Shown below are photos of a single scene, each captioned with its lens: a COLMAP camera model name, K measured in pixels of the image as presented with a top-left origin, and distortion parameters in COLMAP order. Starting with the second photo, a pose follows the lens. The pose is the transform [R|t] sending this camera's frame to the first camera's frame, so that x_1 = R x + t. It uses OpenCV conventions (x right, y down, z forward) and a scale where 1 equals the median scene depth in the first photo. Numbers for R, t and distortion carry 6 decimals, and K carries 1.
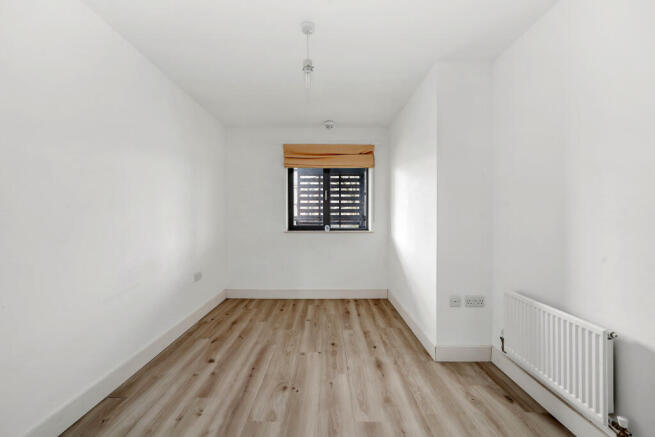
lens RADIAL K [[266.6, 0, 327.0], [0, 266.6, 218.5], [0, 0, 1]] dist [-0.000265, -0.000418]
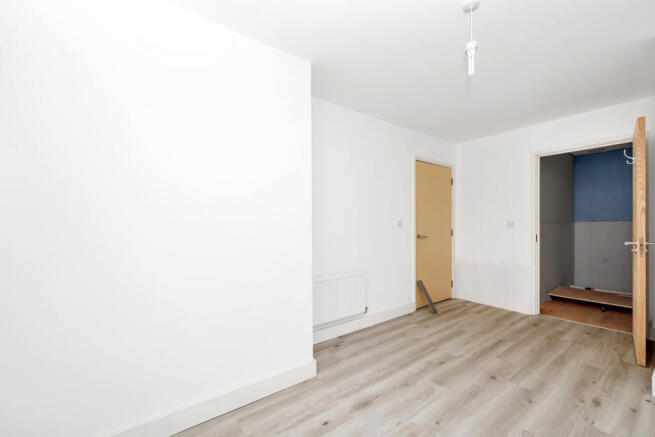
lens RADIAL K [[266.6, 0, 326.5], [0, 266.6, 222.0], [0, 0, 1]] dist [-0.000265, -0.000418]
pose [[-0.591220, 0.008217, 0.806468, -0.328311], [0.012590, 0.999920, -0.000958, -0.015725], [-0.806412, 0.009587, -0.591276, 1.259872]]
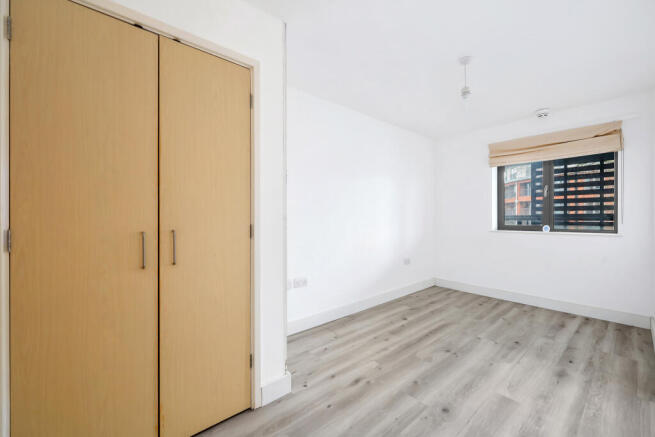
lens RADIAL K [[266.6, 0, 327.0], [0, 266.6, 217.5], [0, 0, 1]] dist [-0.000265, -0.000418]
pose [[0.649070, 0.000691, -0.760729, 0.297581], [-0.002172, 0.999997, -0.000944, 0.002988], [0.760726, 0.002265, 0.649069, -0.180455]]
